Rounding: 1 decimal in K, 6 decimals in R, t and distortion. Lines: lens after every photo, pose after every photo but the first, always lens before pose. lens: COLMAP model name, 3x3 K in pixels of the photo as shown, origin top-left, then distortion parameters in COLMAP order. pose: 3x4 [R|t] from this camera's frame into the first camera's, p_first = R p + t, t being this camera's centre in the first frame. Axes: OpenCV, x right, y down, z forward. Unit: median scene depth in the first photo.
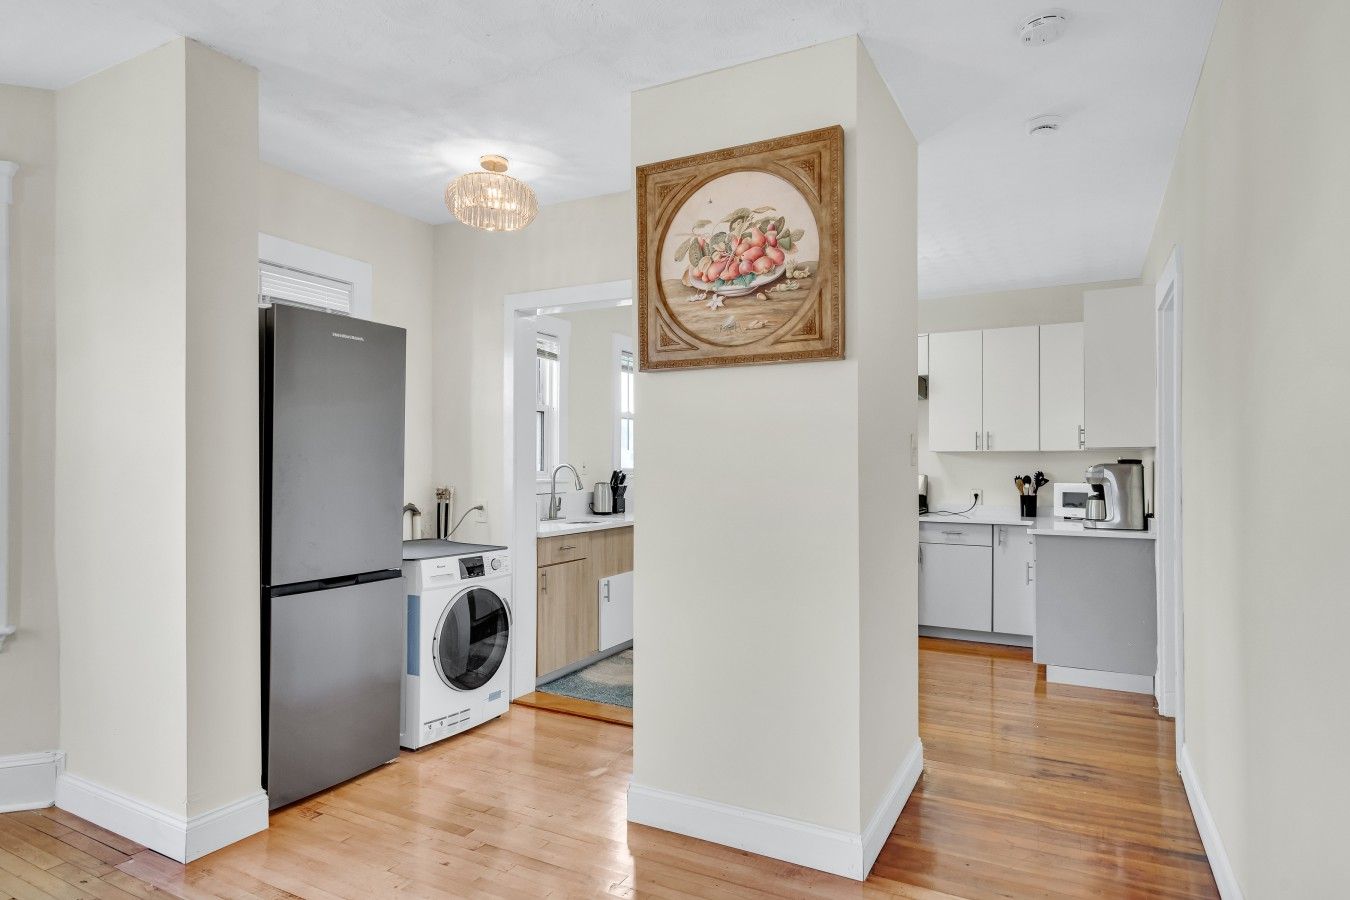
lens RADIAL K [[766.8, 0, 673.5], [0, 766.8, 452.3], [0, 0, 1]] dist [0.005787, 0.002222]
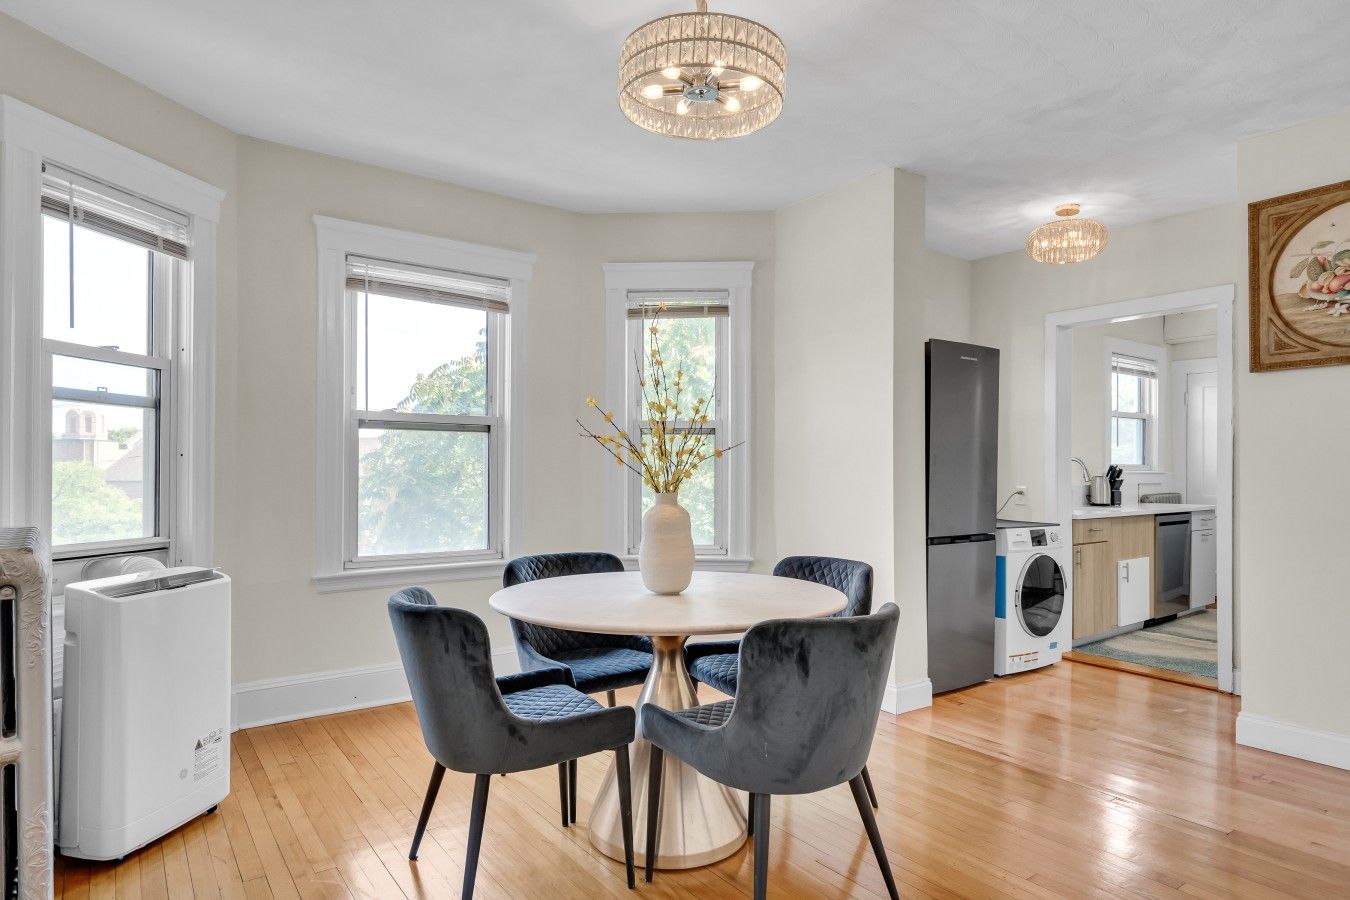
lens RADIAL K [[766.8, 0, 674.1], [0, 766.8, 459.0], [0, 0, 1]] dist [0.005787, 0.002222]
pose [[0.898274, -0.003723, -0.439420, -0.280796], [0.003765, 0.999993, -0.000776, 0.024901], [0.439420, -0.000957, 0.898281, -0.420399]]
